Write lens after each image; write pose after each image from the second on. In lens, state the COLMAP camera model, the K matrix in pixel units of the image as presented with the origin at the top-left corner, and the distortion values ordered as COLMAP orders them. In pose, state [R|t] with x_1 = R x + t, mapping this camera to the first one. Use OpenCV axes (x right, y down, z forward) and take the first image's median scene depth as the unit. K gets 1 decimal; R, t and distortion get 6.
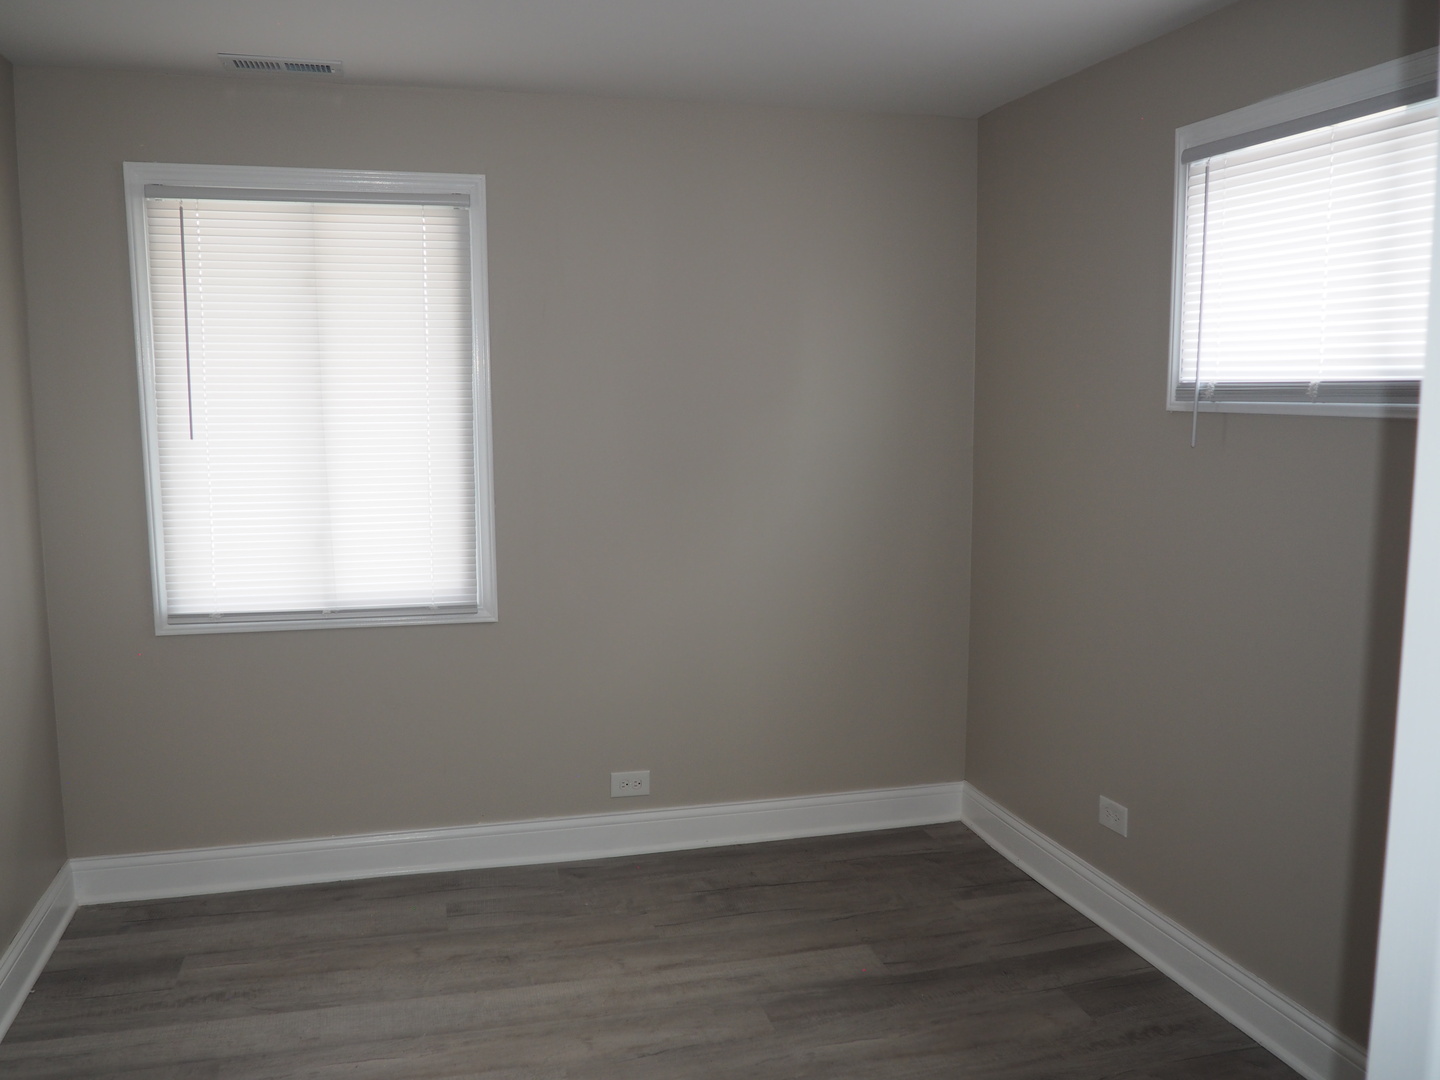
lens RADIAL K [[1211.2, 0, 719.4], [0, 1211.2, 538.3], [0, 0, 1]] dist [-0.048910, 0.026407]
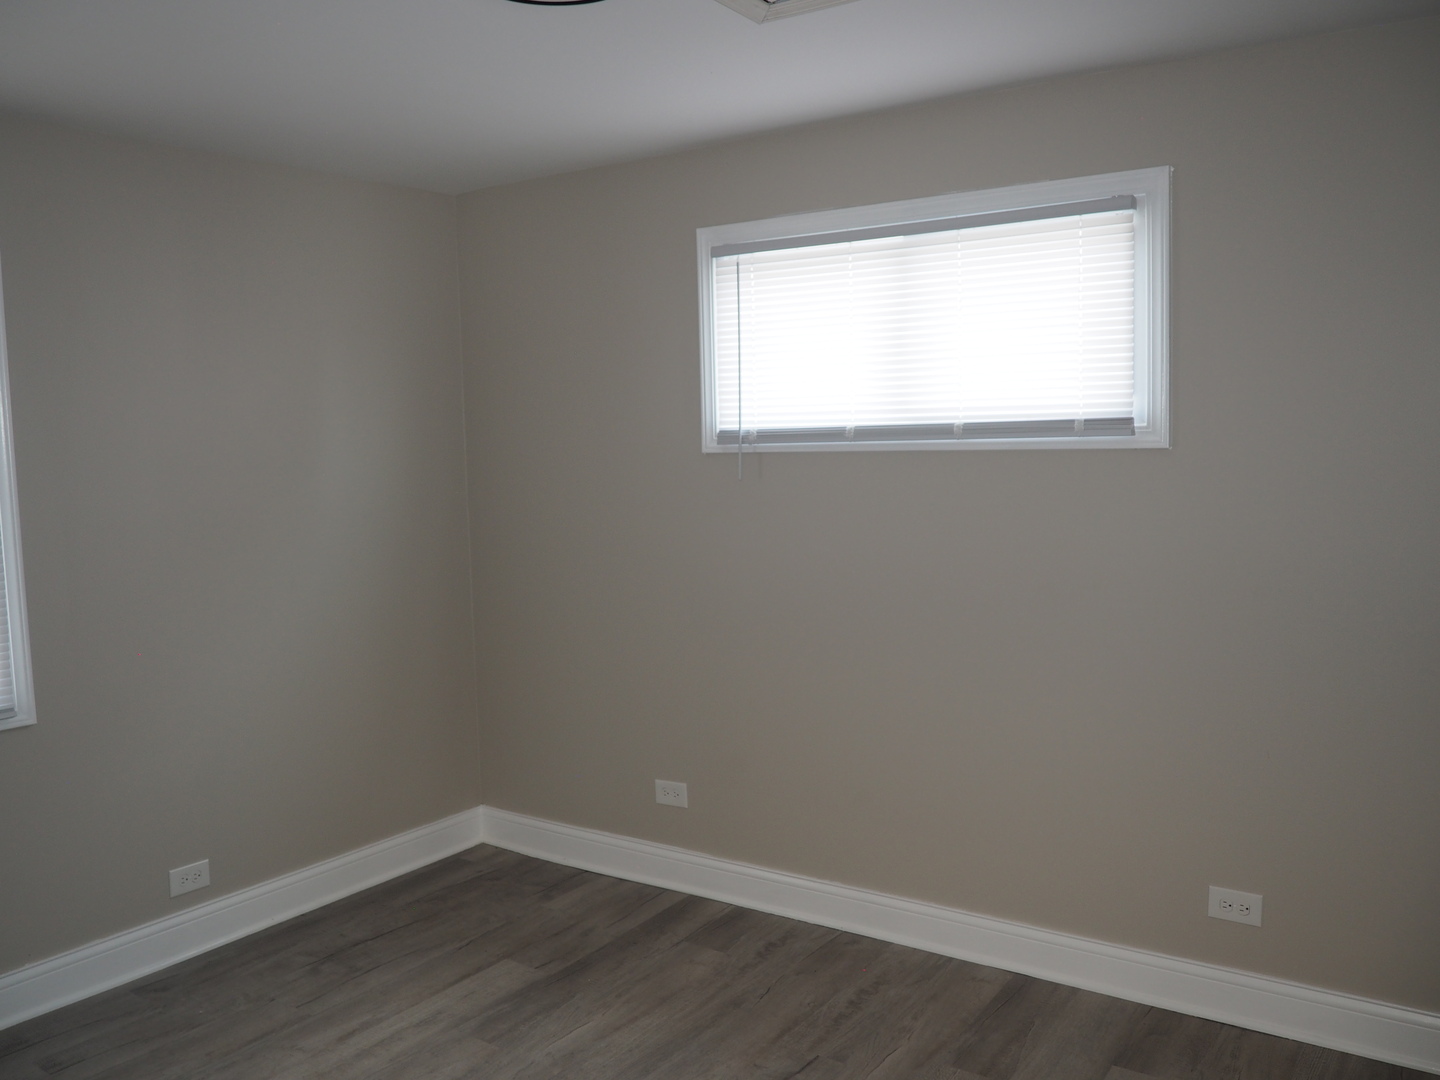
lens RADIAL K [[1211.2, 0, 687.1], [0, 1211.2, 547.0], [0, 0, 1]] dist [-0.048910, 0.026407]
pose [[0.765606, -0.073601, 0.639086, -0.435551], [0.100848, 0.994882, -0.006237, -0.003521], [-0.635356, 0.069226, 0.769110, 0.054922]]
